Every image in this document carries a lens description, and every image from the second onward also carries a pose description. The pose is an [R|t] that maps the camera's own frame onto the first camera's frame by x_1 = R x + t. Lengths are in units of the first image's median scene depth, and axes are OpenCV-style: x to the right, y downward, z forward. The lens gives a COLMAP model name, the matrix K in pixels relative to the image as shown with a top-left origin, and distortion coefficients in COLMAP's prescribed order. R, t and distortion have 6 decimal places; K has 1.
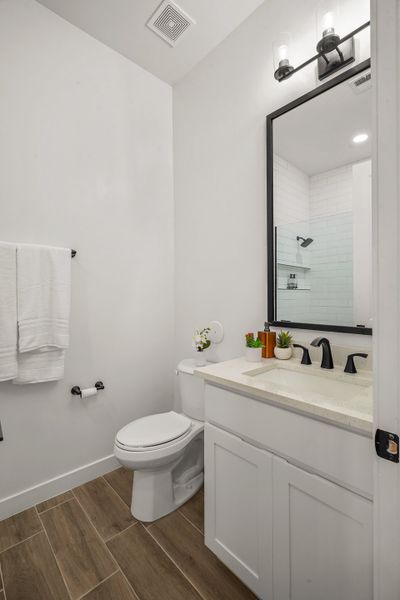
lens RADIAL K [[270.6, 0, 200.0], [0, 270.6, 300.0], [0, 0, 1]] dist [-0.004684, 0.000719]
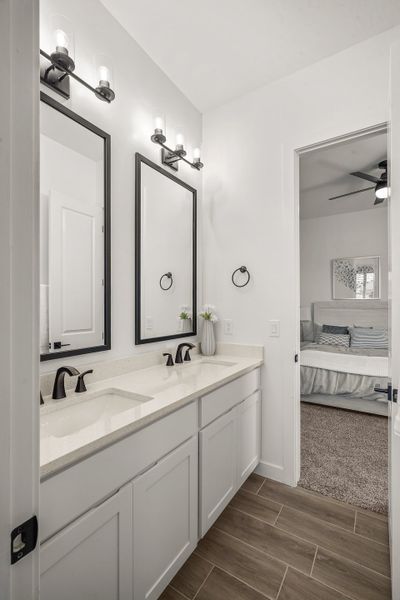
lens RADIAL K [[274.8, 0, 201.1], [0, 274.8, 308.3], [0, 0, 1]] dist [-0.000667, -0.000026]
pose [[-0.247465, -0.012257, 0.968819, -0.653281], [0.020254, 0.999636, 0.017820, -0.080519], [-0.968685, 0.024033, -0.247127, 0.817197]]
